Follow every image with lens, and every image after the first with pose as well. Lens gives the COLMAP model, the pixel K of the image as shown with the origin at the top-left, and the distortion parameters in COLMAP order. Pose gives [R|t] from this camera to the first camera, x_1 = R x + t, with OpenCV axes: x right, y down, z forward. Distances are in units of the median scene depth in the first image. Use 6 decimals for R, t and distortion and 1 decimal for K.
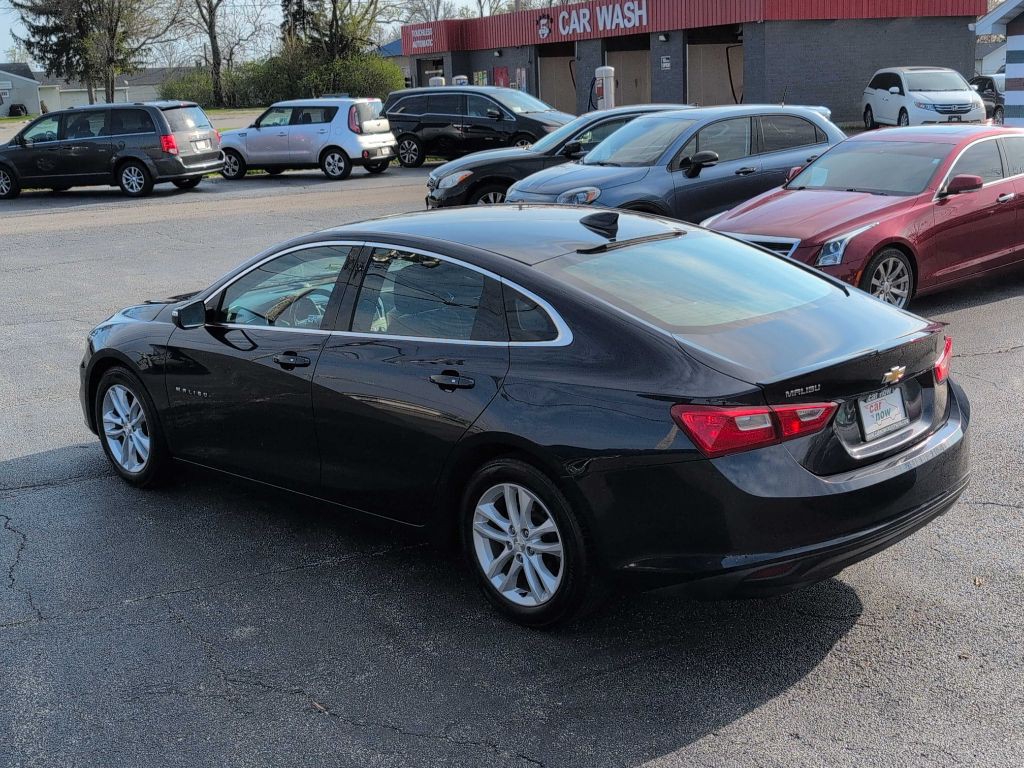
lens RADIAL K [[1325.2, 0, 506.4], [0, 1325.2, 385.3], [0, 0, 1]] dist [0.005067, 0.000000]
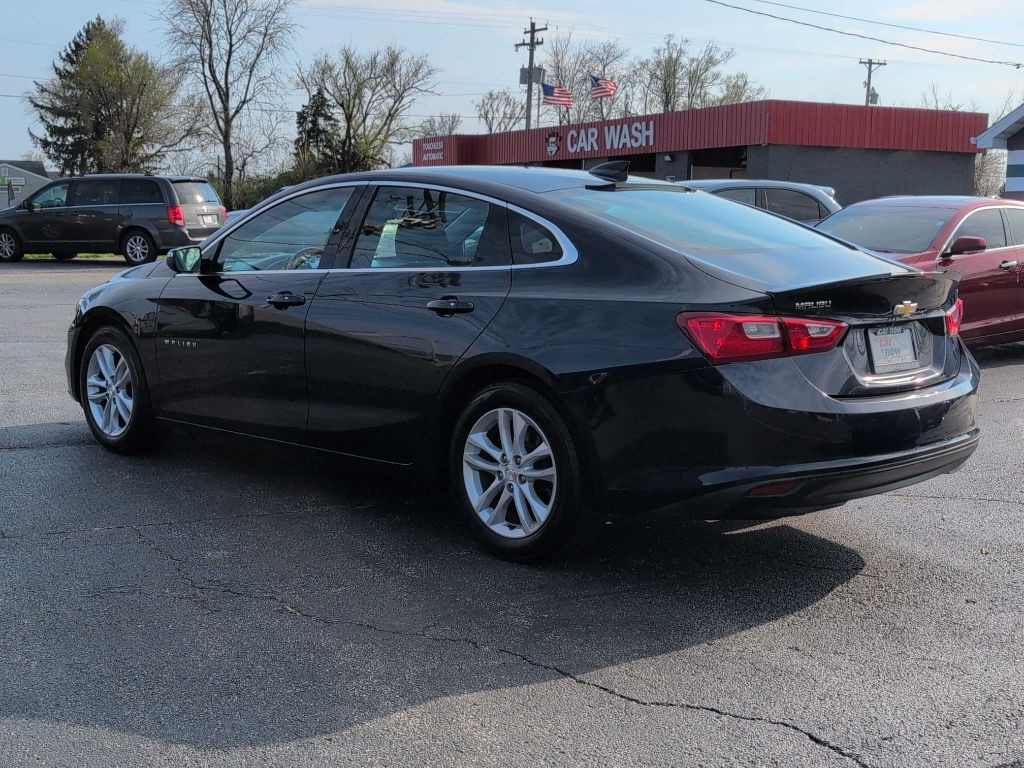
lens RADIAL K [[1325.2, 0, 512.5], [0, 1325.2, 381.6], [0, 0, 1]] dist [0.005067, 0.000000]
pose [[0.998367, 0.056604, 0.007701, -0.000035], [-0.055548, 0.993398, -0.100378, 0.132155], [-0.013332, 0.099786, 0.994920, 0.034548]]
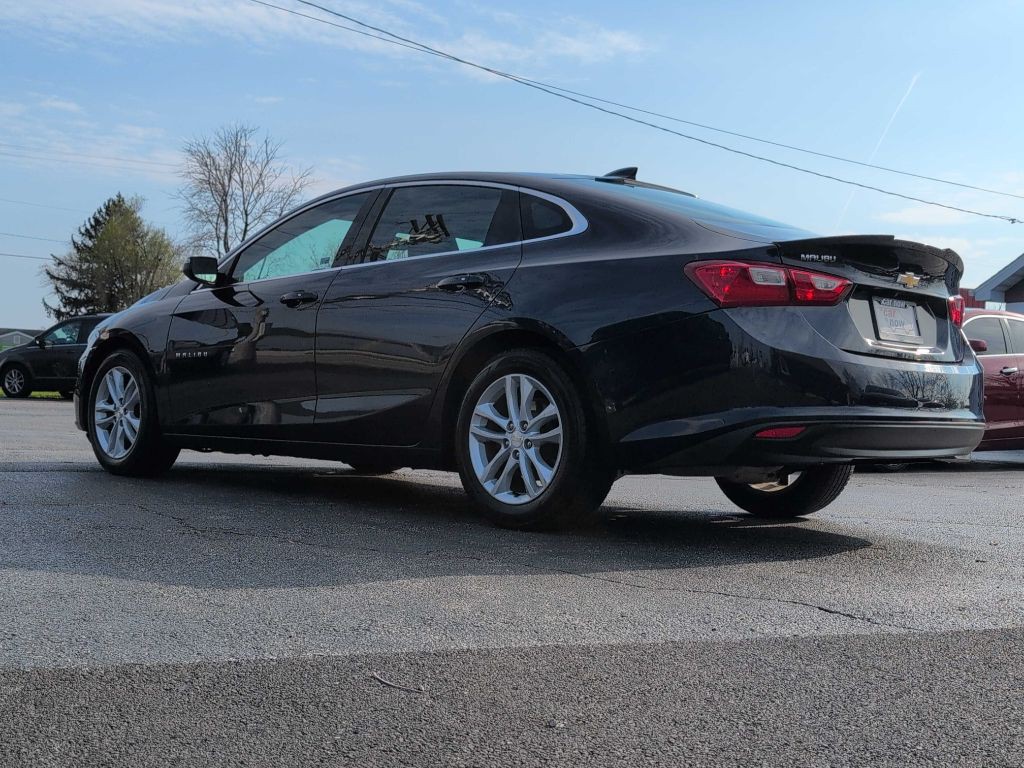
lens RADIAL K [[1325.2, 0, 509.1], [0, 1325.2, 379.2], [0, 0, 1]] dist [0.005067, 0.000000]
pose [[0.996648, 0.081622, -0.005537, 0.005294], [-0.080550, 0.967230, -0.240788, 0.271663], [-0.014298, 0.240426, 0.970562, 0.050732]]
